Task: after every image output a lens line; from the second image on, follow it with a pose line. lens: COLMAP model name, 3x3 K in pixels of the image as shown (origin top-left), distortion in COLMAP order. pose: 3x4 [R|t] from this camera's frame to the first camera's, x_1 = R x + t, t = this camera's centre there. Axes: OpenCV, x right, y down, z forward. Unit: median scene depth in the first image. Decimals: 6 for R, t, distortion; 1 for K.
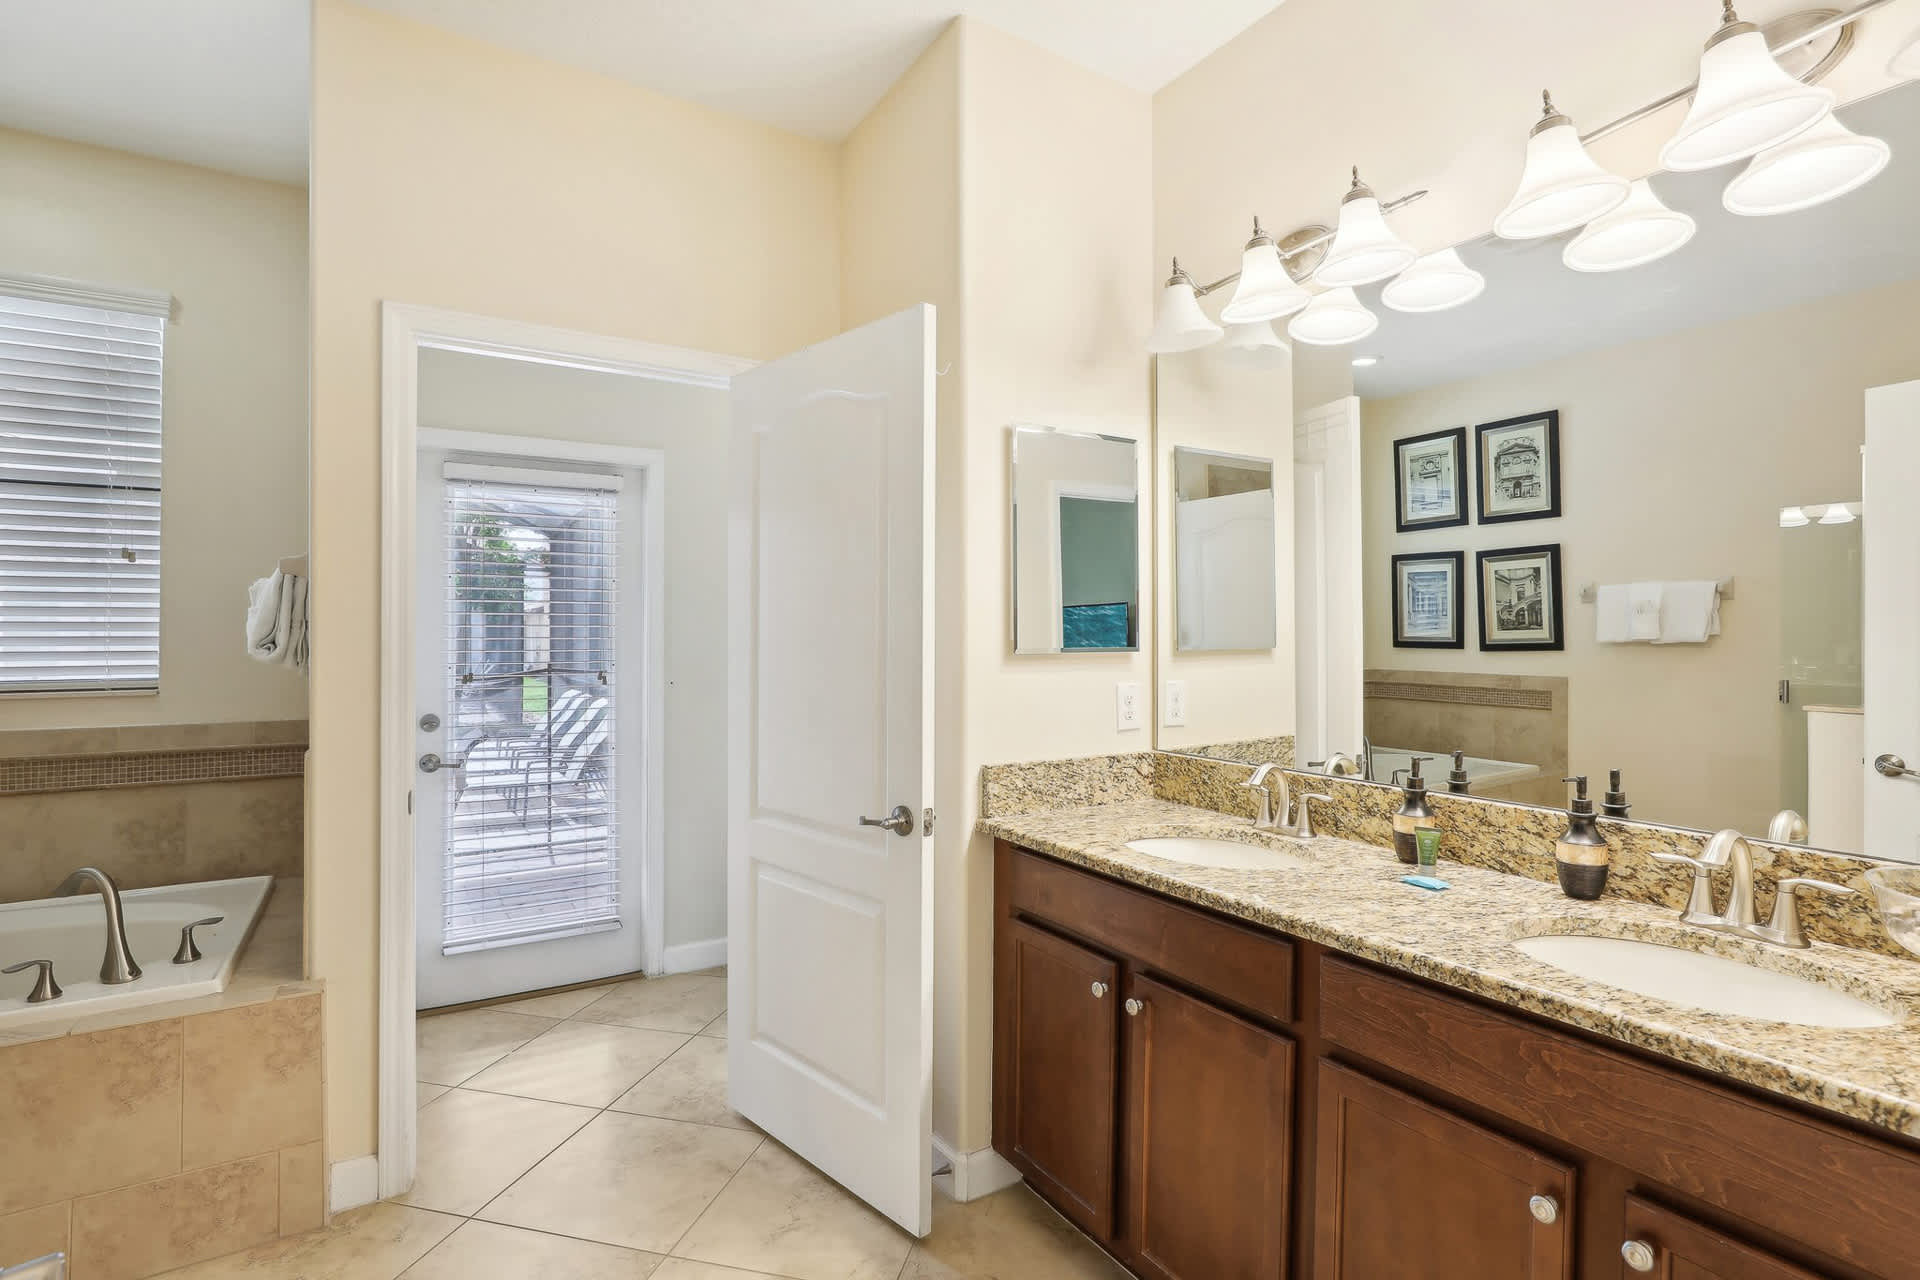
lens RADIAL K [[898.1, 0, 952.5], [0, 898.1, 649.2], [0, 0, 1]] dist [-0.014636, -0.002008]
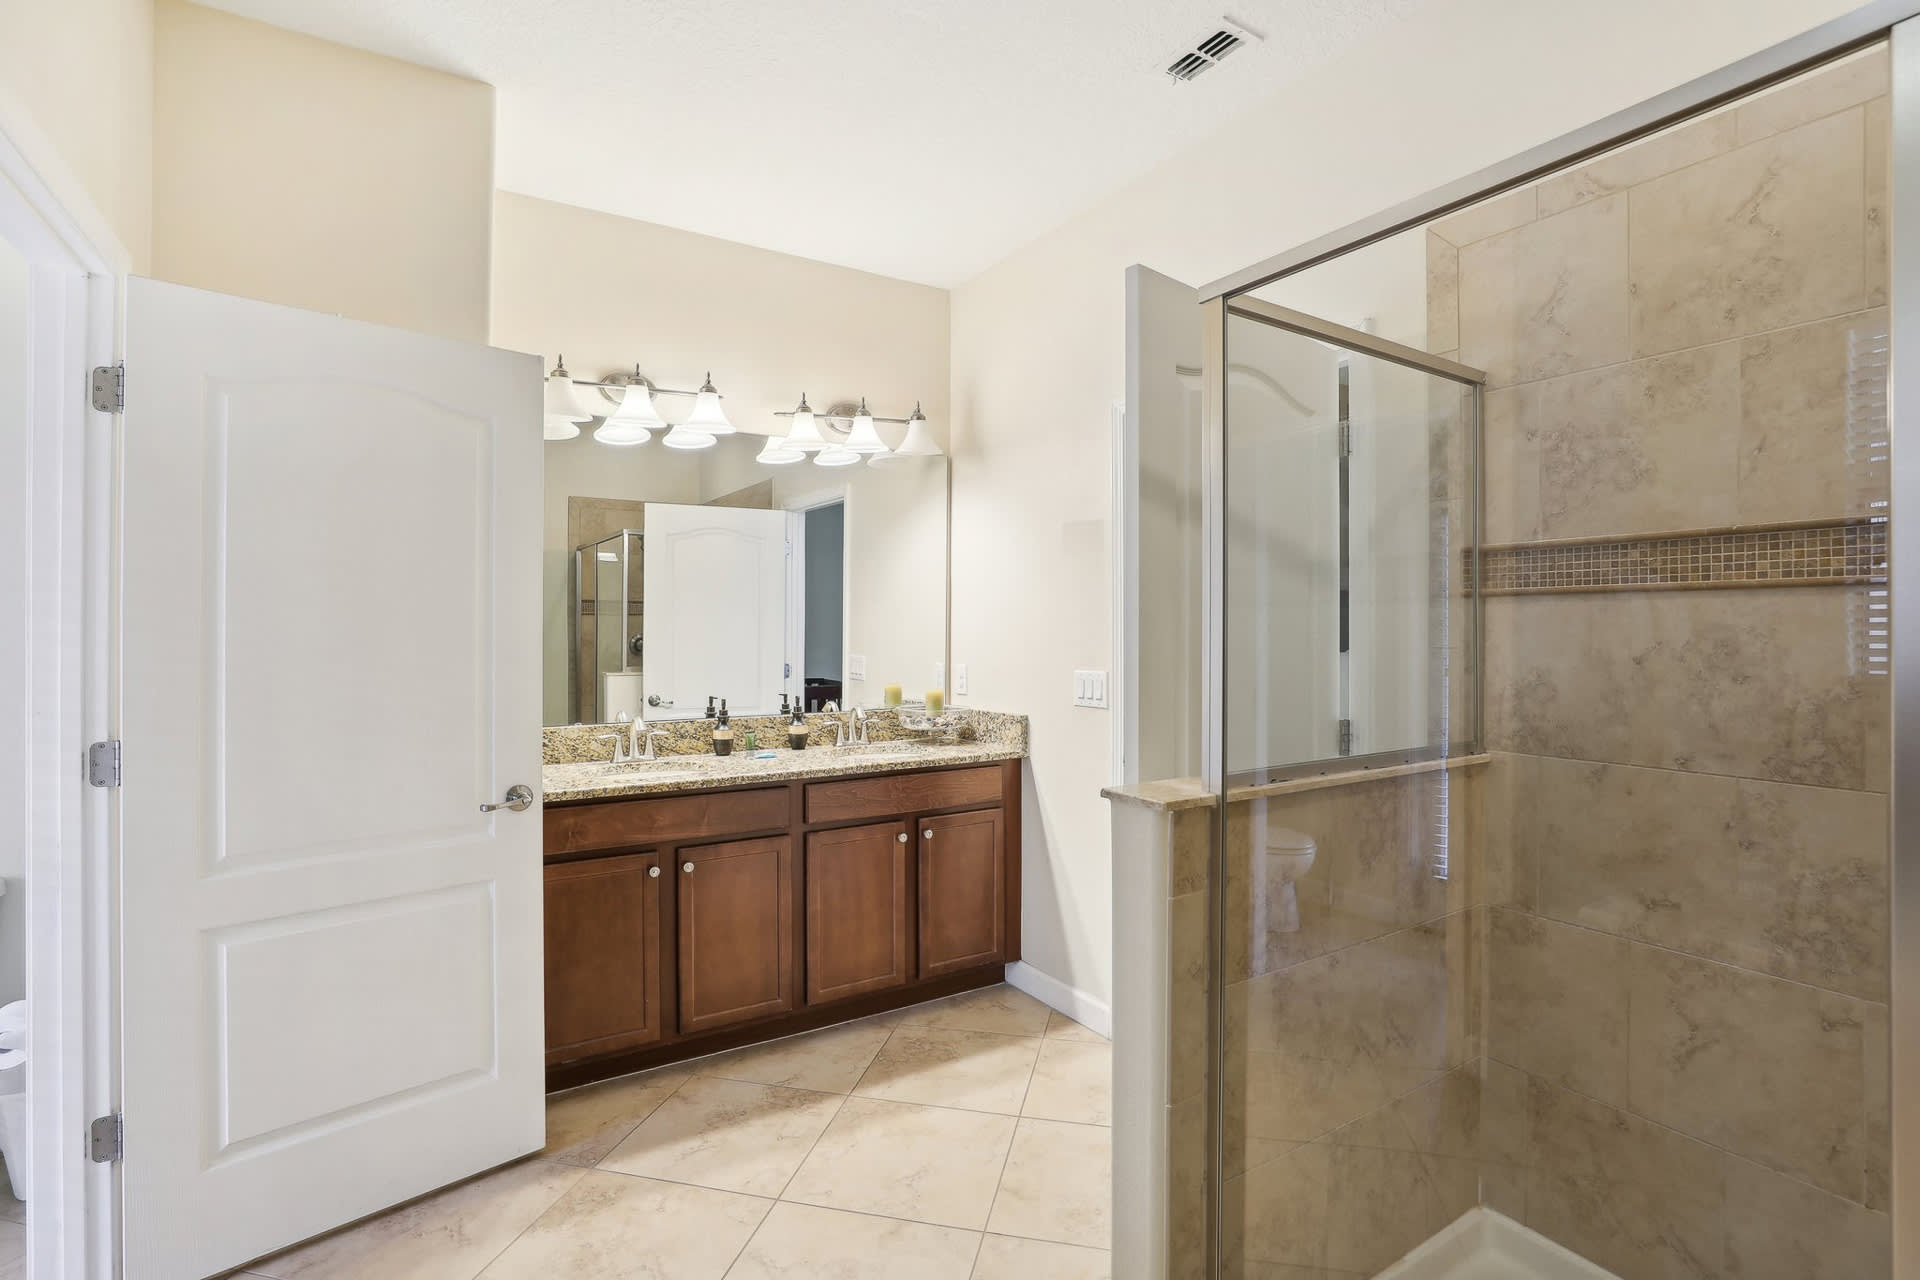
lens RADIAL K [[887.2, 0, 954.4], [0, 887.2, 635.8], [0, 0, 1]] dist [-0.028447, 0.001743]
pose [[0.005512, -0.002046, 0.999983, -1.342430], [0.017504, 0.999845, 0.001950, -0.006531], [-0.999832, 0.017492, 0.005547, 0.505285]]
